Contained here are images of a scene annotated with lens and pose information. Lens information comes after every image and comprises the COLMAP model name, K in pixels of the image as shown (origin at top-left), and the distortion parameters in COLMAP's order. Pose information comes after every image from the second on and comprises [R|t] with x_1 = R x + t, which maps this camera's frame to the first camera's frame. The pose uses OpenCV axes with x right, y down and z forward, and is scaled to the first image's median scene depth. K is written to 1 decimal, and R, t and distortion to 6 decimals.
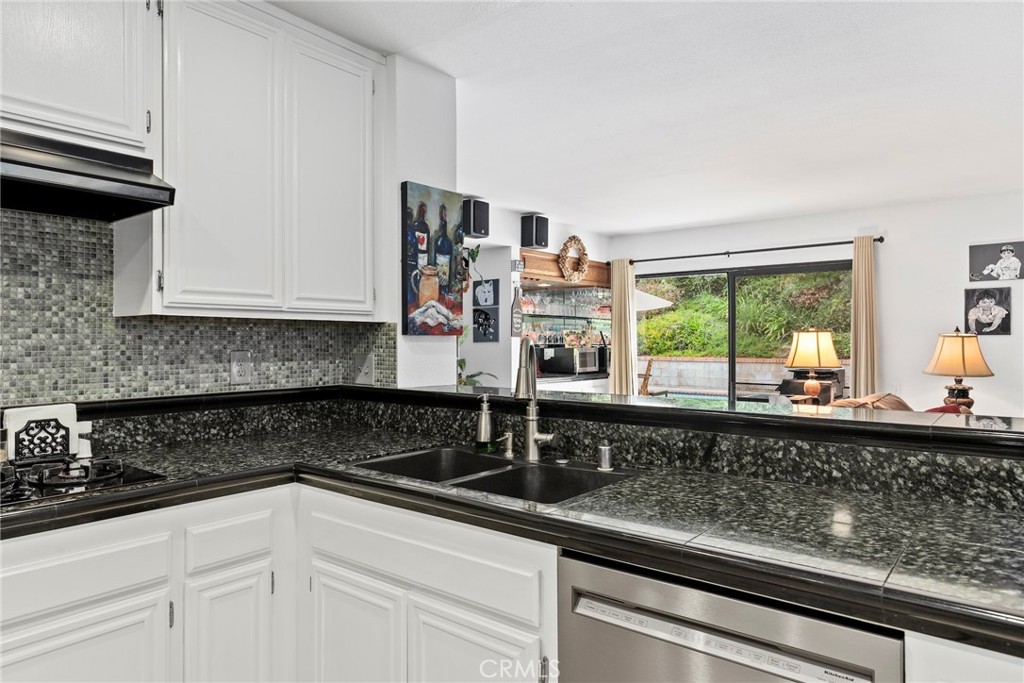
lens RADIAL K [[638.8, 0, 509.0], [0, 638.8, 336.8], [0, 0, 1]] dist [-0.004265, 0.002108]
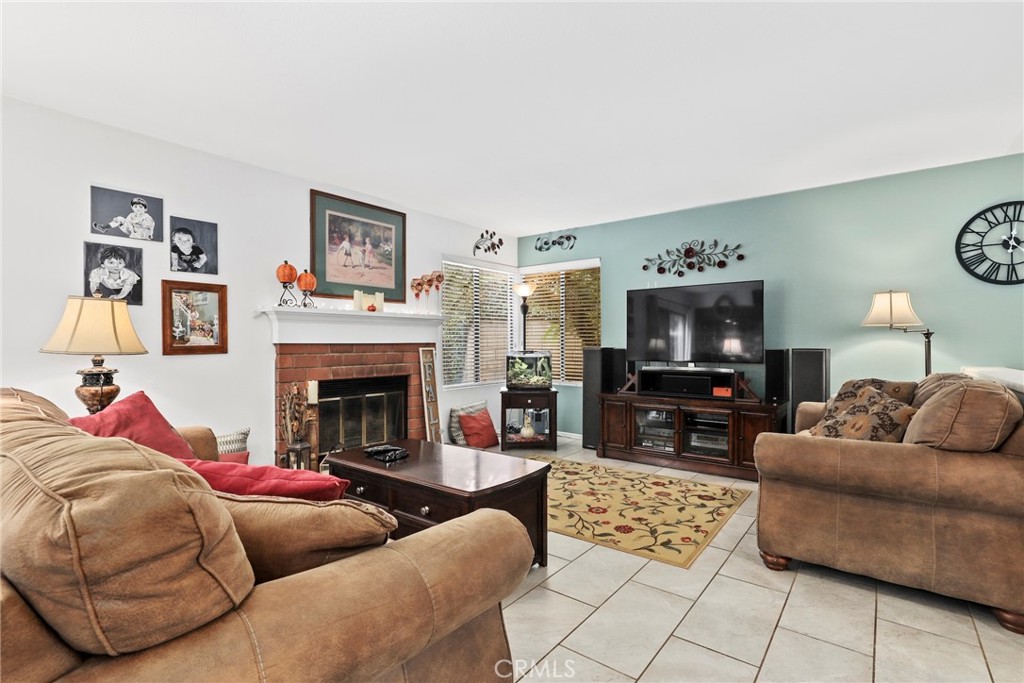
lens RADIAL K [[472.0, 0, 509.0], [0, 472.0, 346.3], [0, 0, 1]] dist [-0.014261, -0.000098]
pose [[0.003590, -0.007824, 0.999963, 0.173681], [-0.006715, 0.999947, 0.007848, 0.042812], [-0.999971, -0.006743, 0.003537, 0.518746]]
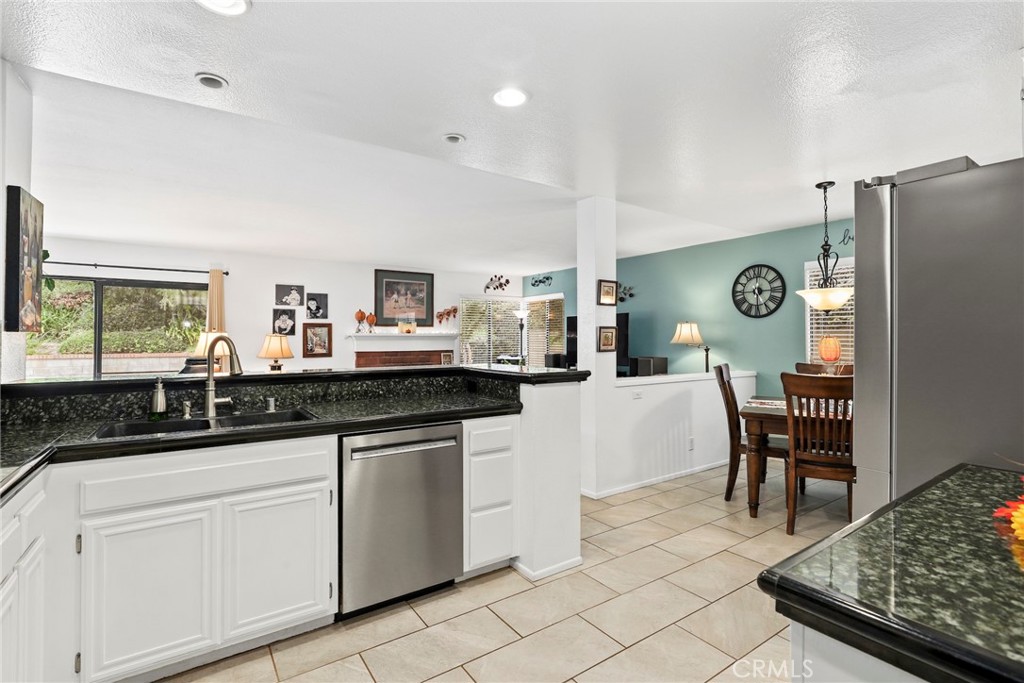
lens RADIAL K [[472.0, 0, 513.3], [0, 472.0, 331.1], [0, 0, 1]] dist [-0.014261, -0.000098]
pose [[0.291585, 0.015676, 0.956416, -0.337021], [-0.006313, 0.999875, -0.014464, 0.000729], [-0.956524, -0.001820, 0.291648, -0.003943]]
